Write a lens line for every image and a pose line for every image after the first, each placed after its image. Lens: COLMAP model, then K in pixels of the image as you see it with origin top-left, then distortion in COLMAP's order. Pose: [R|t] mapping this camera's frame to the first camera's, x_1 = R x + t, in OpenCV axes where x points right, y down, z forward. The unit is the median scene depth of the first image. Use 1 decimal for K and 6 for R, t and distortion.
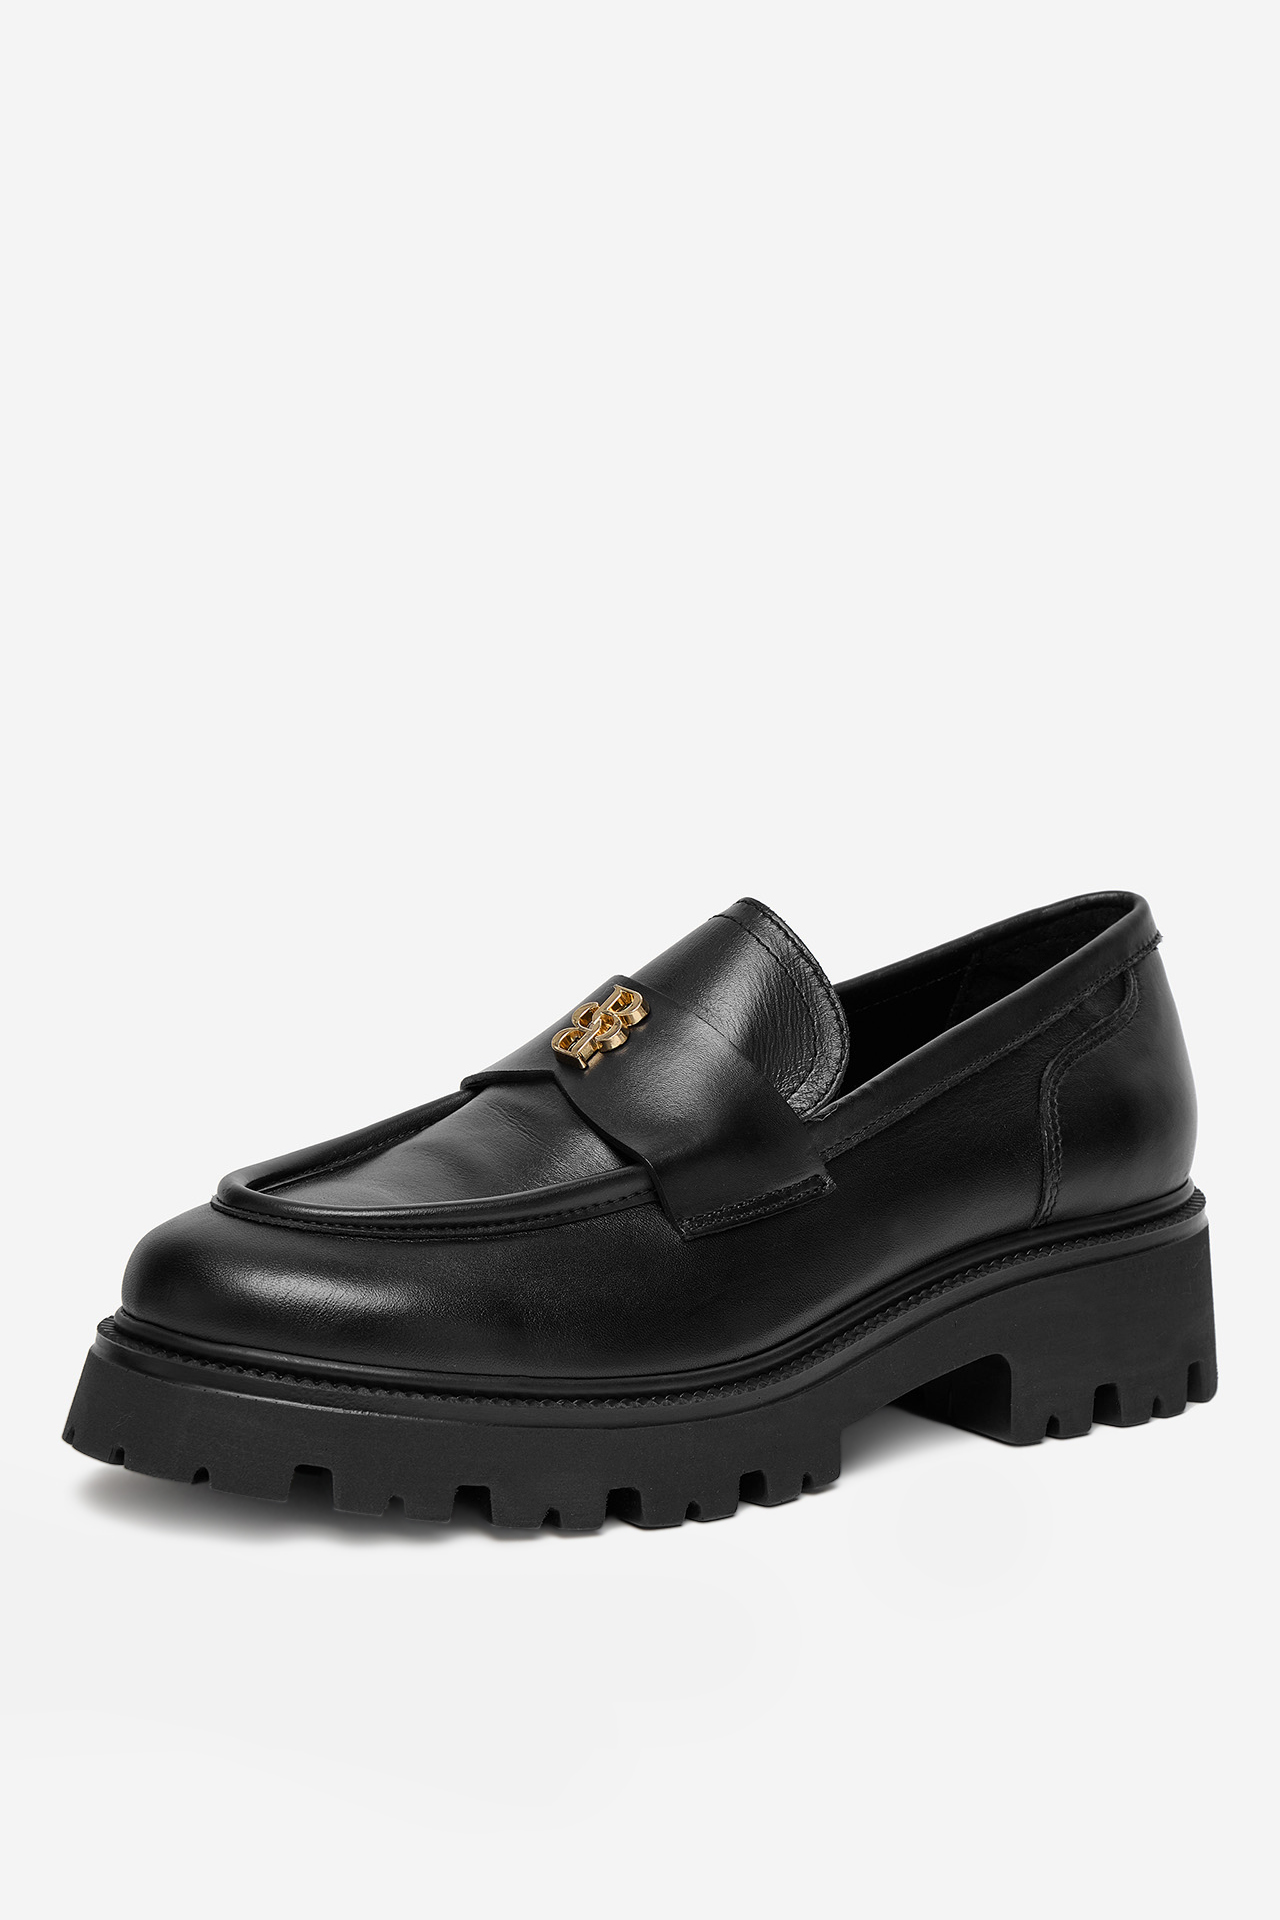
lens RADIAL K [[5880.0, 0, 640.2], [0, 5880.0, 959.2], [0, 0, 1]] dist [0.175630, 0.000000]
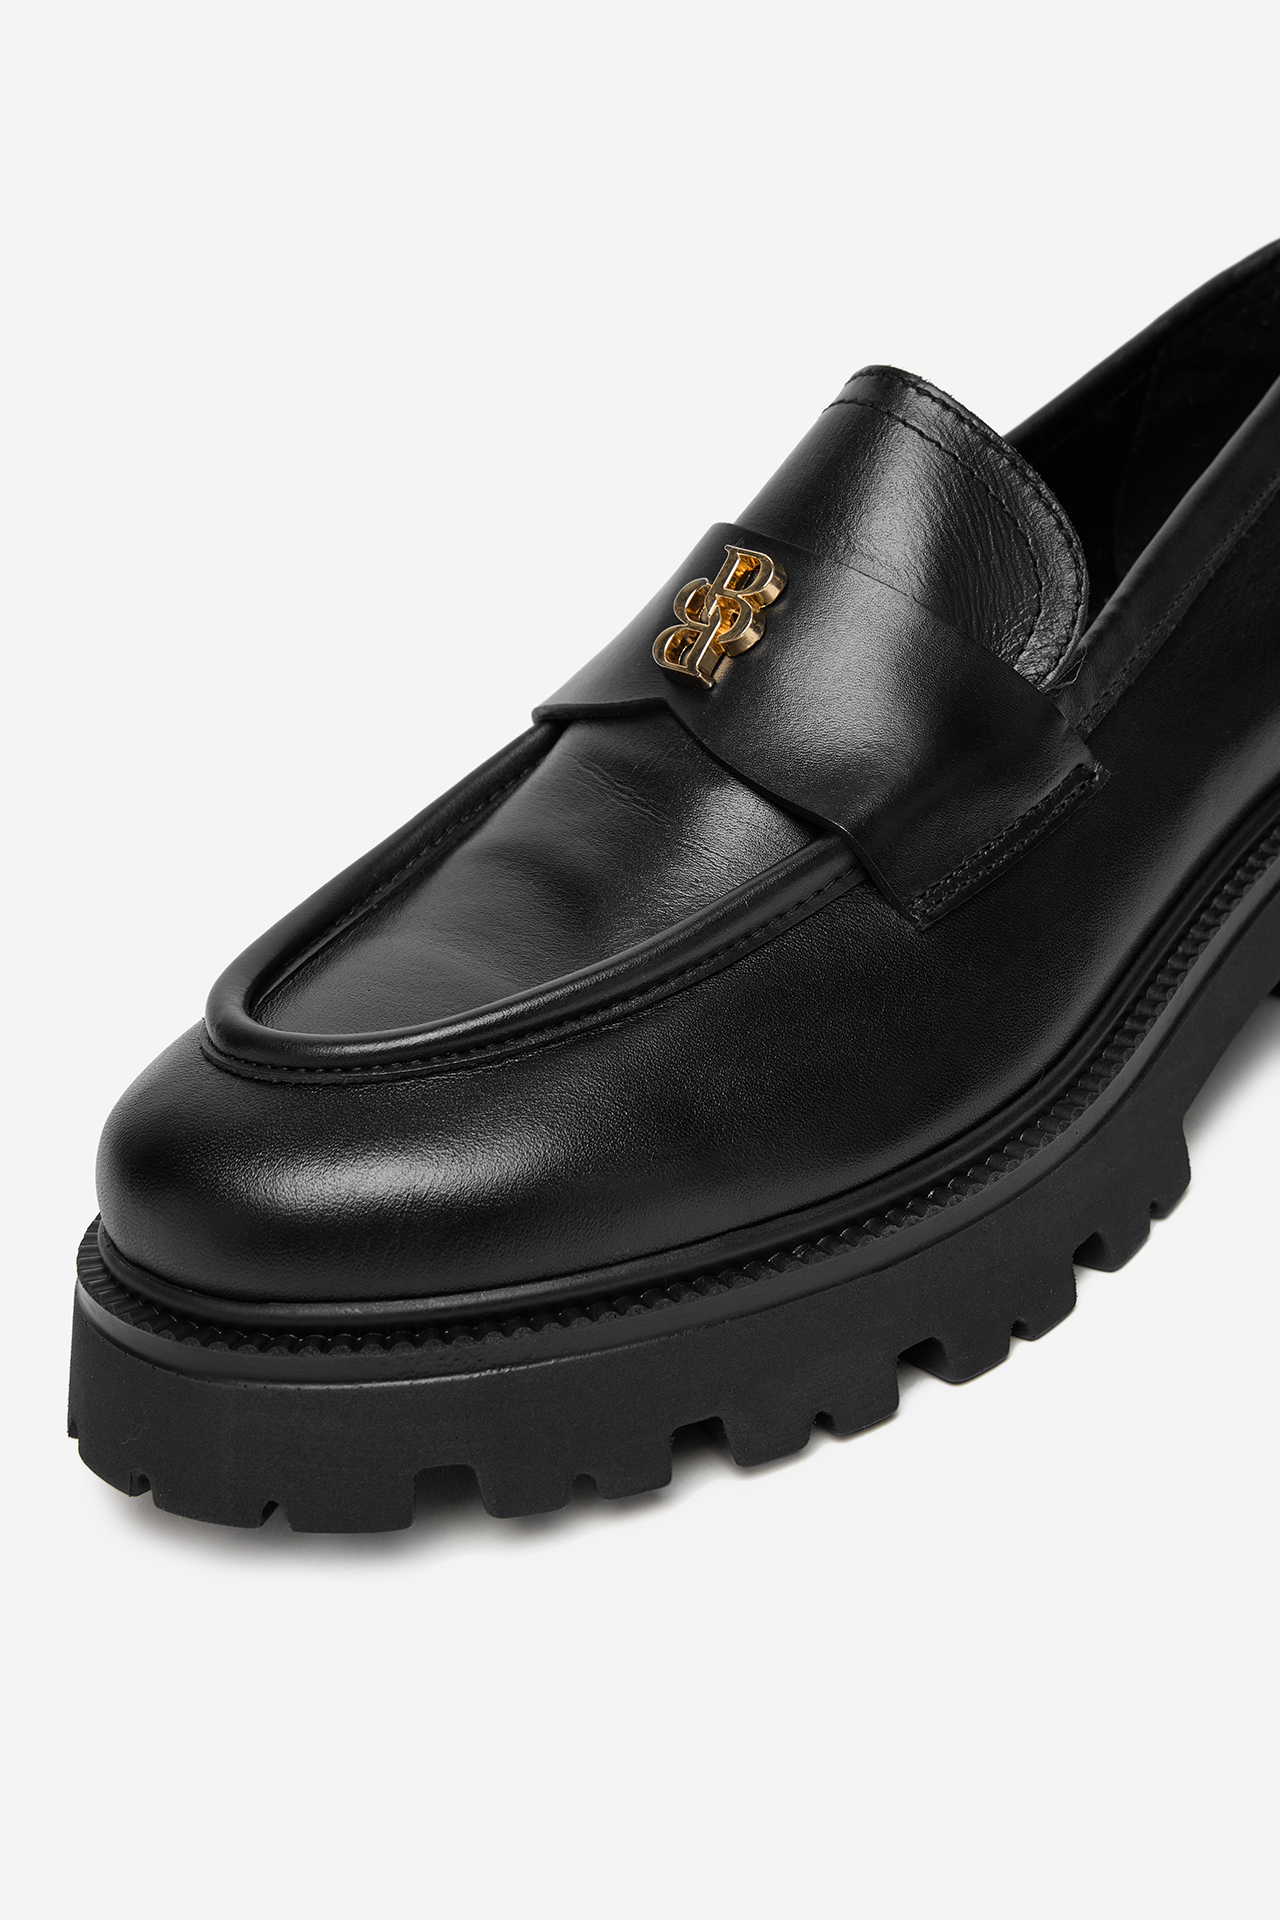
lens RADIAL K [[3756.0, 0, 641.0], [0, 3756.0, 958.9], [0, 0, 1]] dist [-0.101757, 0.000000]
pose [[0.977807, -0.207530, -0.028702, -0.011396], [0.209156, 0.959062, 0.190928, -0.034647], [-0.012096, -0.192694, 0.981184, 0.577273]]
